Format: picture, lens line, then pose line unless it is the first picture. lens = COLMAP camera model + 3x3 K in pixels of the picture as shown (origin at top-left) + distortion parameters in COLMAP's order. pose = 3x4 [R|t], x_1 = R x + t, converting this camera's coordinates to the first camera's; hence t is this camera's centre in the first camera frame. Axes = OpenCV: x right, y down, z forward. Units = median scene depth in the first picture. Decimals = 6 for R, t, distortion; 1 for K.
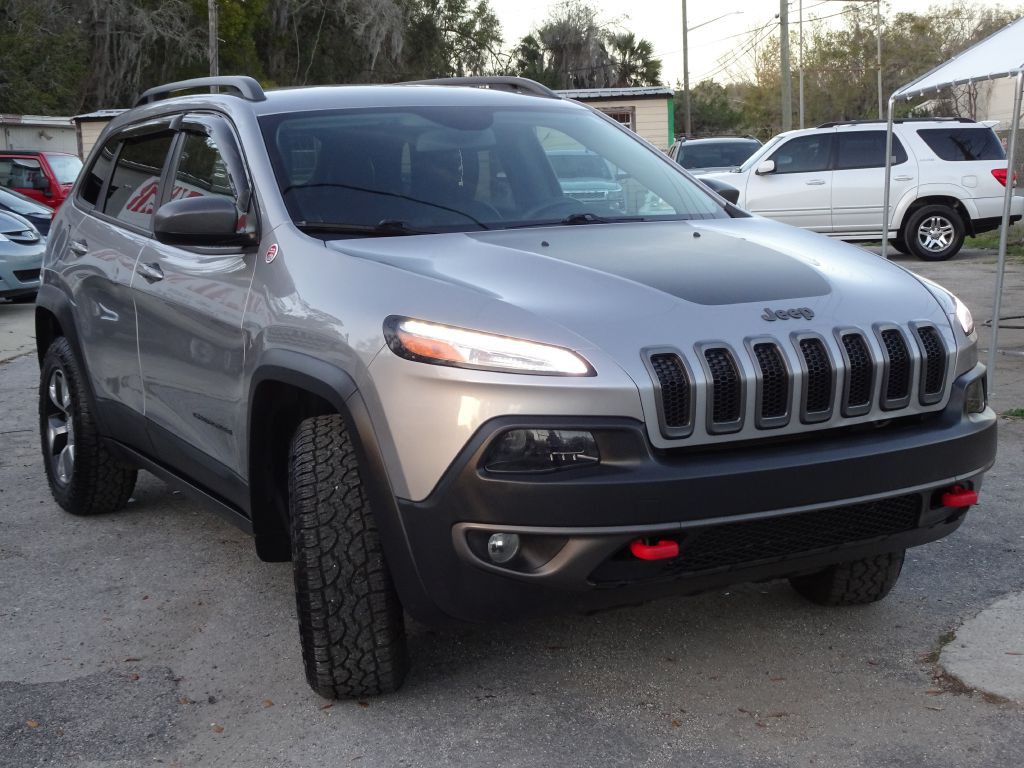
lens RADIAL K [[1583.3, 0, 512.0], [0, 1583.3, 384.0], [0, 0, 1]] dist [0.021057, 0.061095]
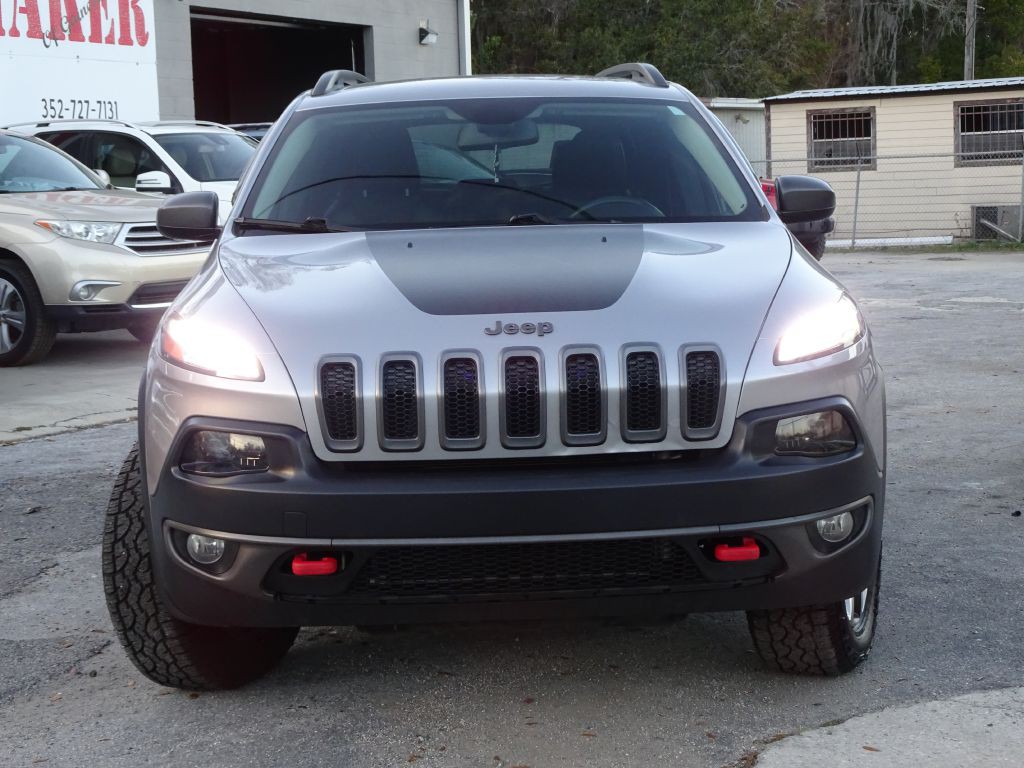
lens RADIAL K [[1773.2, 0, 512.0], [0, 1773.2, 384.0], [0, 0, 1]] dist [0.001293, 0.133001]
pose [[0.888301, 0.059474, -0.455394, 0.627388], [-0.061727, 0.998044, 0.009939, -0.021672], [0.455094, 0.019281, 0.890234, 0.086611]]
